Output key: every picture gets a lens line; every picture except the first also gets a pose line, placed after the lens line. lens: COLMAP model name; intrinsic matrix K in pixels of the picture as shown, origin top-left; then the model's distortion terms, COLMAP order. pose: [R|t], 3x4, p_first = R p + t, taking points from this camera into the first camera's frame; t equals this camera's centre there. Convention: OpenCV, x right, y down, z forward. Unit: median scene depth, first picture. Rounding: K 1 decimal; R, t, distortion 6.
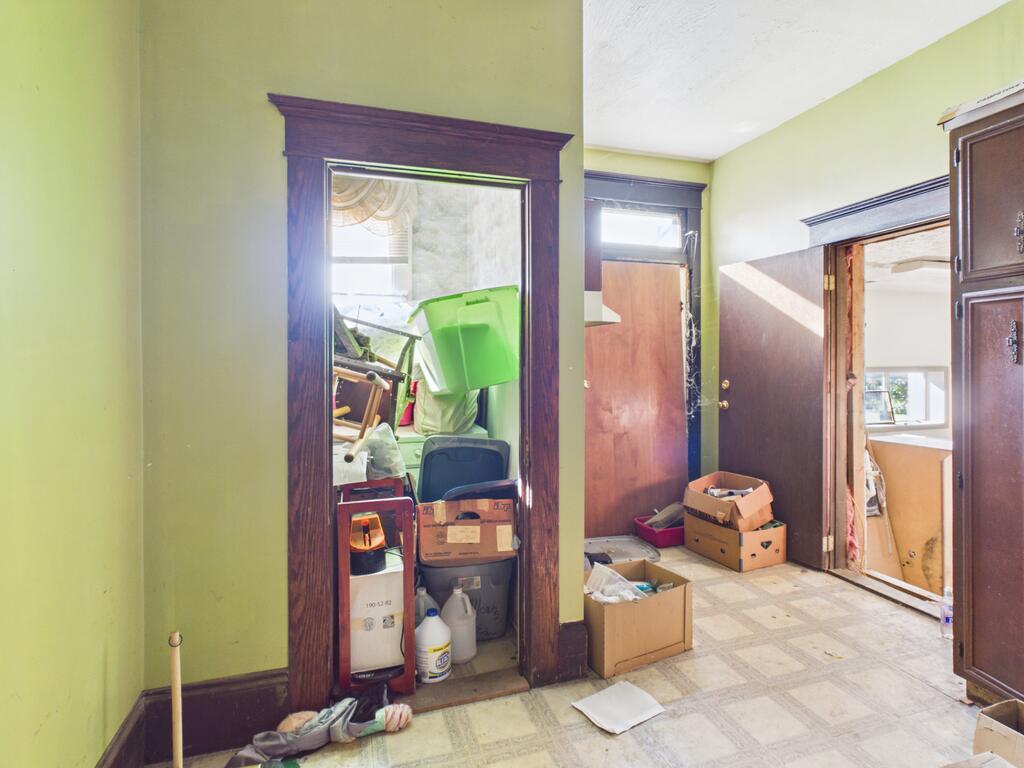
lens RADIAL K [[540.7, 0, 511.5], [0, 540.7, 374.5], [0, 0, 1]] dist [0.004160, -0.000128]
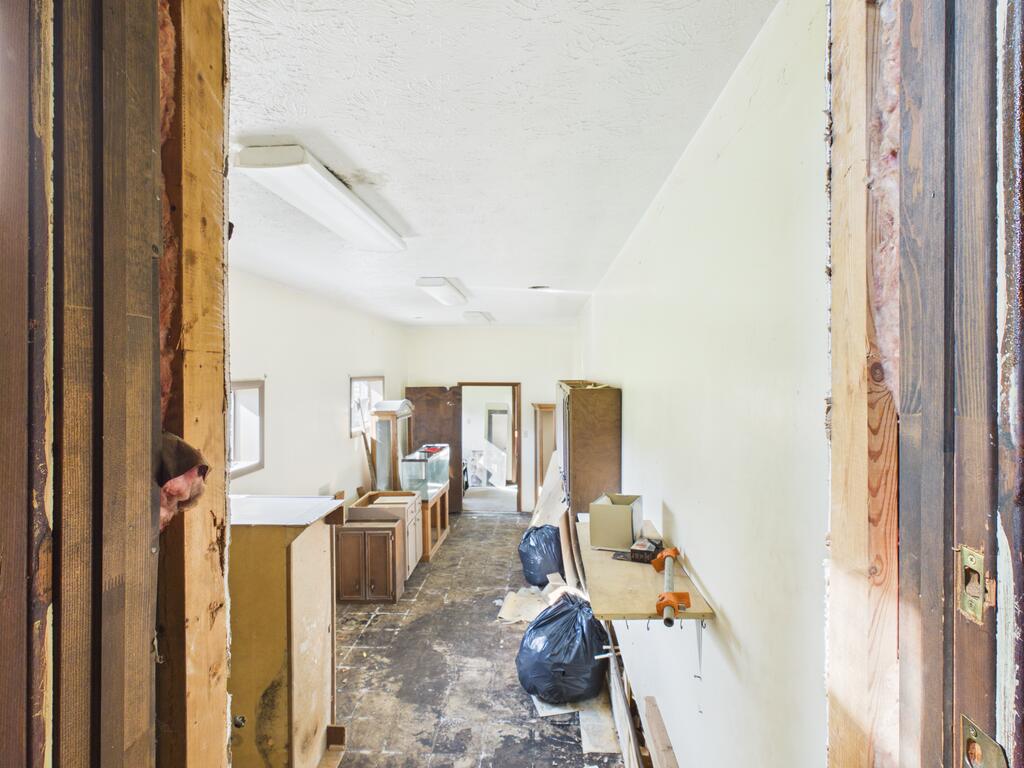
lens RADIAL K [[540.7, 0, 512.0], [0, 540.7, 379.2], [0, 0, 1]] dist [0.004160, -0.000128]
pose [[0.361860, 0.002660, 0.932229, 0.480524], [0.004895, 0.999977, -0.004753, -0.024739], [-0.932220, 0.006283, 0.361838, 0.804979]]
